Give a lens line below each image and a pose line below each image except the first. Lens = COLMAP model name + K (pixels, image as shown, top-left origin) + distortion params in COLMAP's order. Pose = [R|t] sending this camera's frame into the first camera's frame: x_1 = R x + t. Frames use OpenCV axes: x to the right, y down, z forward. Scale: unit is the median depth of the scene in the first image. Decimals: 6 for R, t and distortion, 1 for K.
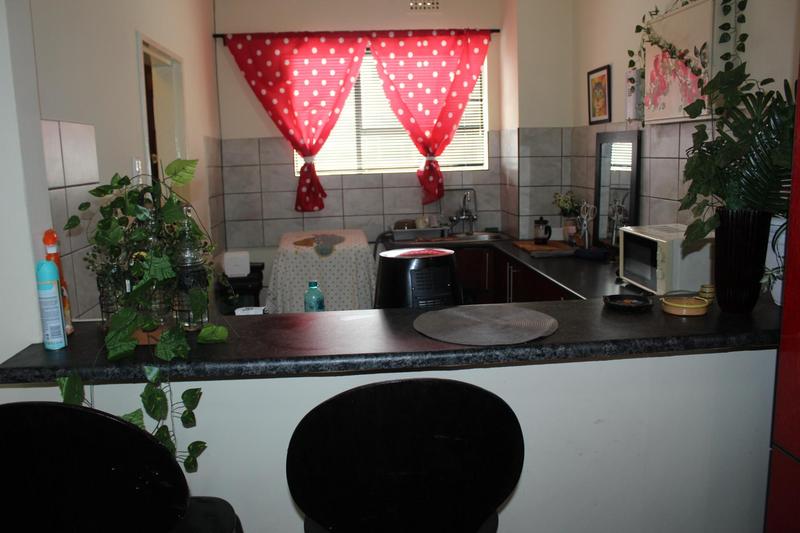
lens RADIAL K [[669.5, 0, 381.5], [0, 669.5, 262.6], [0, 0, 1]] dist [-0.168858, 0.152118]
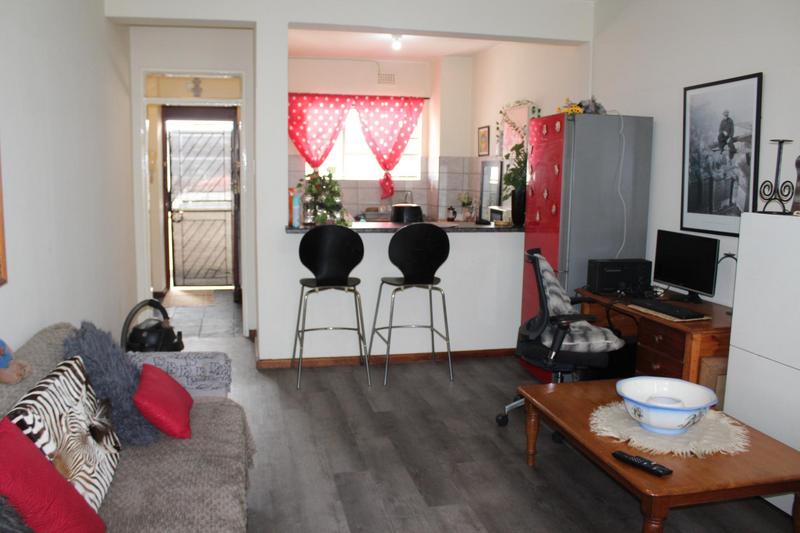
lens RADIAL K [[669.5, 0, 381.5], [0, 669.5, 262.6], [0, 0, 1]] dist [-0.168858, 0.152118]
pose [[0.989828, 0.024595, 0.140127, -0.175711], [-0.021190, 0.999444, -0.025738, 0.120248], [-0.140682, 0.022507, 0.989799, -0.684327]]
